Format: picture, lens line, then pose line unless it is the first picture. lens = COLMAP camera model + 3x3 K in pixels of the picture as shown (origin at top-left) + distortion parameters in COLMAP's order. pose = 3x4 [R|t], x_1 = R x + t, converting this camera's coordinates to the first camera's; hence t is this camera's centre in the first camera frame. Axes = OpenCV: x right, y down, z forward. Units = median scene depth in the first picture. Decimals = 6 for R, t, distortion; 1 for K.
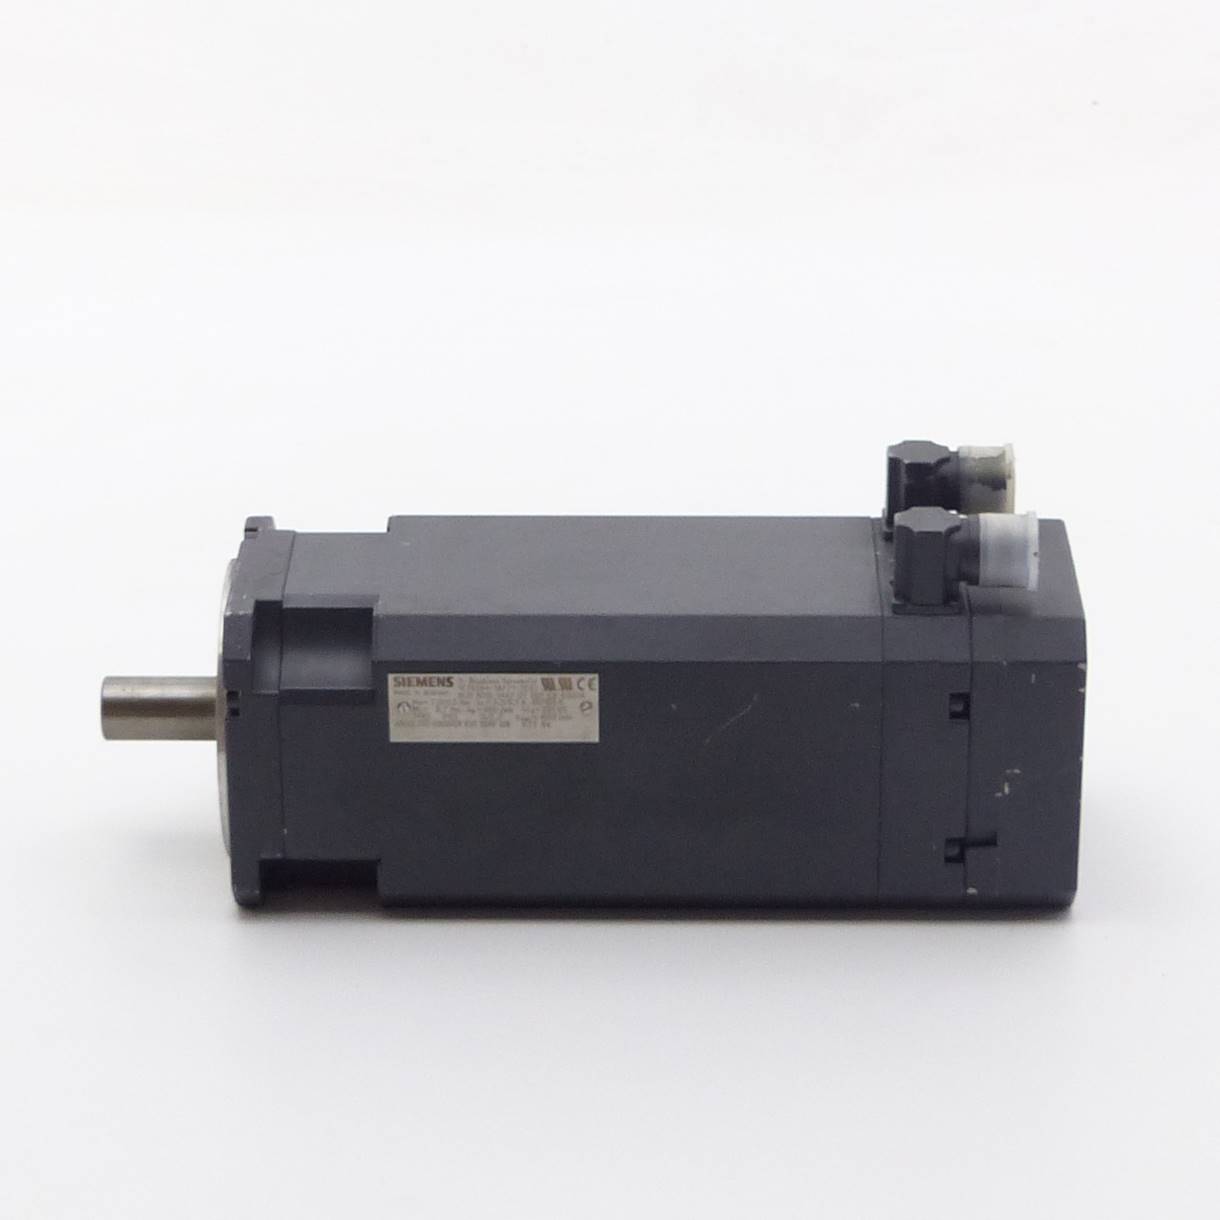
lens RADIAL K [[4522.7, 0, 610.0], [0, 4522.7, 610.0], [0, 0, 1]] dist [-0.065312, -0.344130]
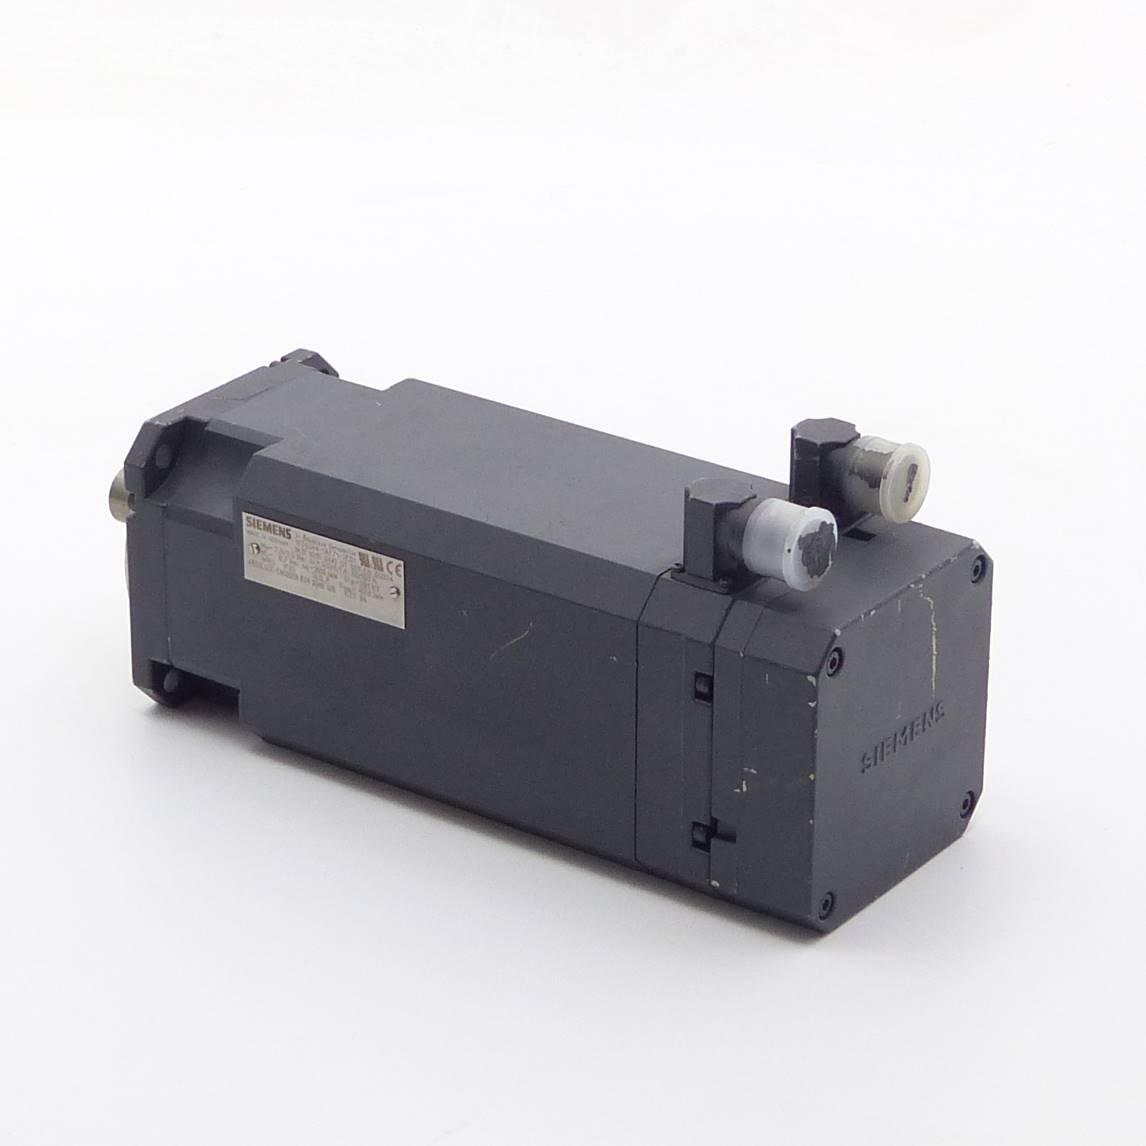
lens RADIAL K [[4248.3, 0, 573.0], [0, 4248.3, 573.0], [0, 0, 1]] dist [-0.065312, -0.344130]
pose [[0.811297, 0.244102, -0.531235, 0.526254], [-0.237445, 0.967922, 0.082136, -0.069294], [0.534244, 0.059502, 0.843234, 0.226638]]
